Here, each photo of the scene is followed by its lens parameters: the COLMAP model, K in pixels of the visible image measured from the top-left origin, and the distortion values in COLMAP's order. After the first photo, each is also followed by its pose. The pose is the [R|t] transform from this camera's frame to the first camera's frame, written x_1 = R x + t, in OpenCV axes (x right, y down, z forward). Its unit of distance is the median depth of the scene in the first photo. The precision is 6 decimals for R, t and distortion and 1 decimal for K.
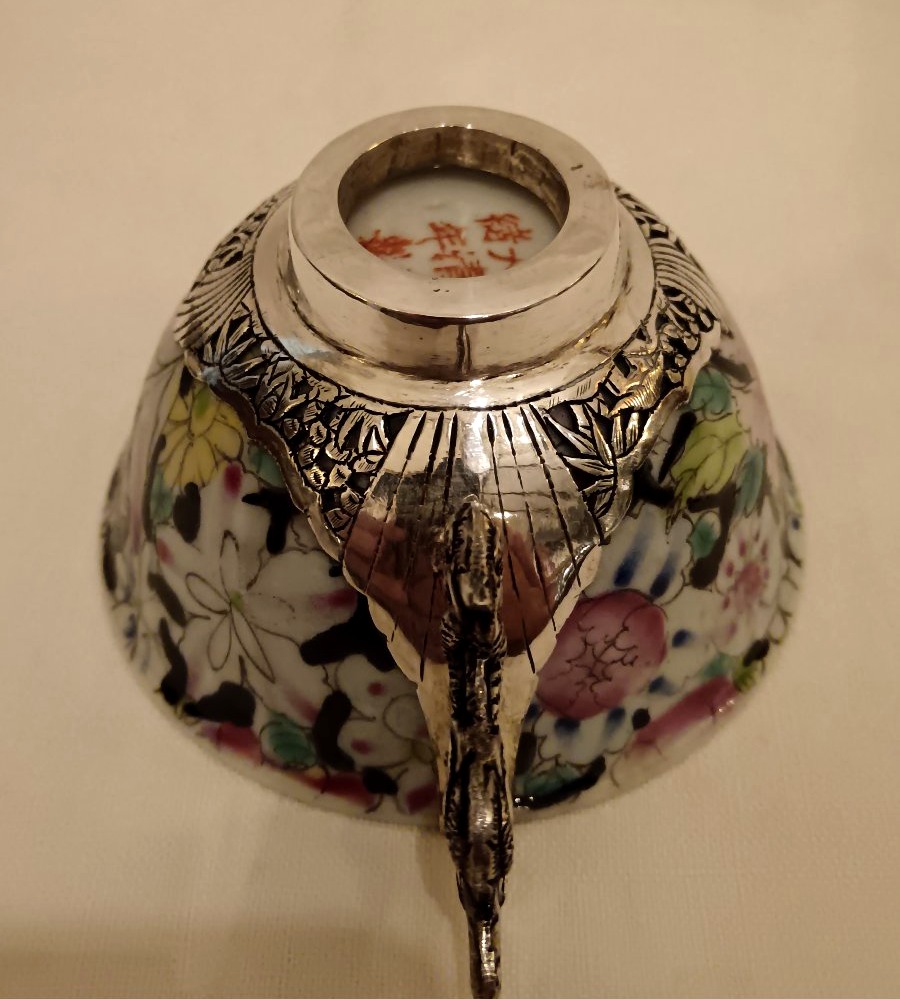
lens RADIAL K [[1553.1, 0, 442.8], [0, 1553.1, 503.2], [0, 0, 1]] dist [0.093221, 0.000000]
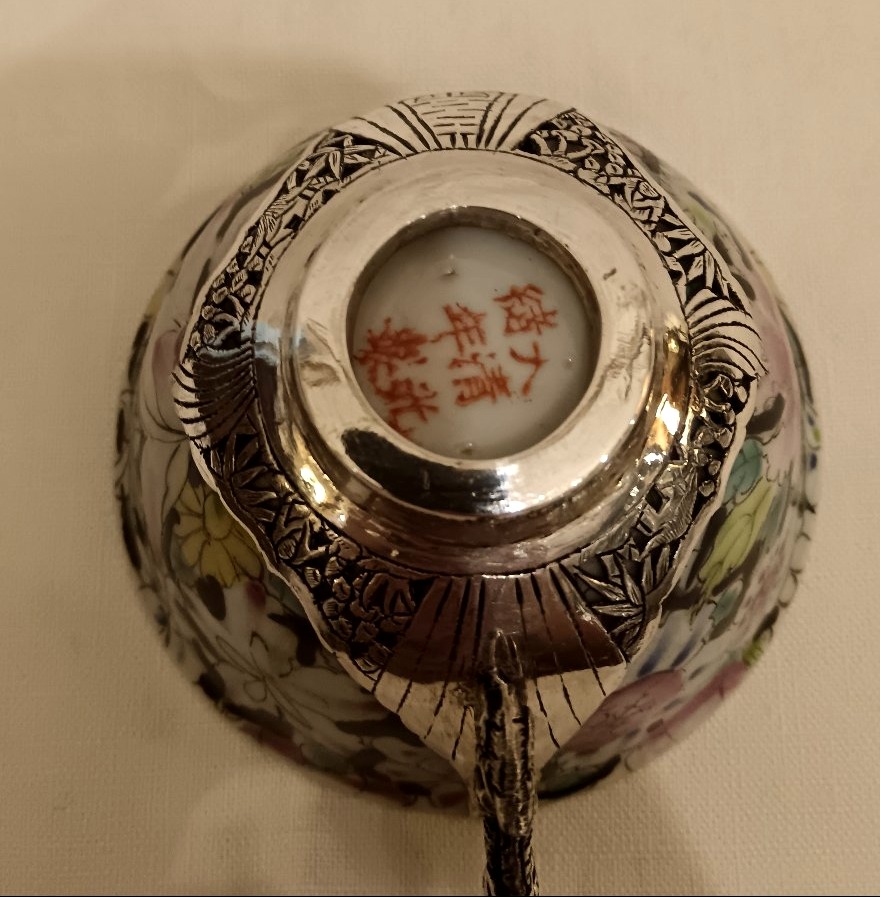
lens RADIAL K [[1461.0, 0, 446.9], [0, 1461.0, 439.6], [0, 0, 1]] dist [0.063375, 0.000000]
pose [[0.999277, -0.036984, 0.008852, -0.017956], [0.028023, 0.873489, 0.486037, -0.544038], [-0.025707, -0.485438, 0.873893, 0.228763]]
